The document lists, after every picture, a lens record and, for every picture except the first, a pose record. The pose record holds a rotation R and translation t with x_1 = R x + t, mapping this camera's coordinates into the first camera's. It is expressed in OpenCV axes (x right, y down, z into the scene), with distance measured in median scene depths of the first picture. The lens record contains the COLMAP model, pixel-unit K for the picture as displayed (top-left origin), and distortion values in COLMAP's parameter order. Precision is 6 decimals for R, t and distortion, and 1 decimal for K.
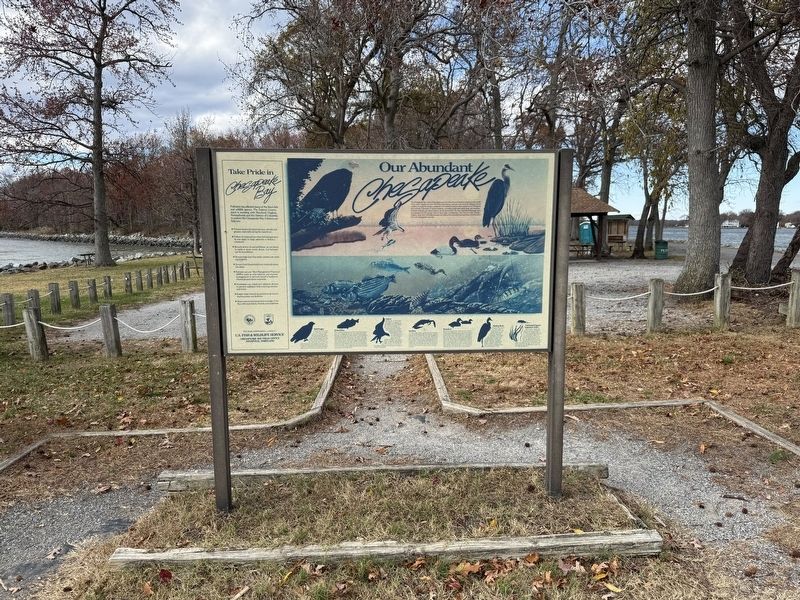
lens RADIAL K [[600.4, 0, 401.6], [0, 600.4, 319.0], [0, 0, 1]] dist [0.104101, -0.164191]
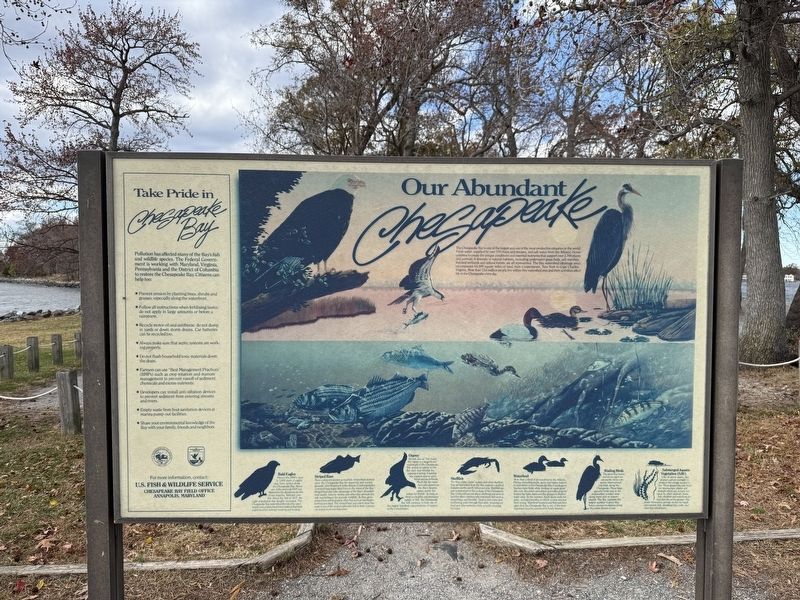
lens RADIAL K [[600.4, 0, 401.6], [0, 600.4, 319.0], [0, 0, 1]] dist [0.104101, -0.164191]
pose [[0.999710, 0.011081, -0.021390, -0.022367], [-0.012768, 0.996682, -0.080386, -0.079284], [0.020428, 0.080635, 0.996534, 0.430358]]
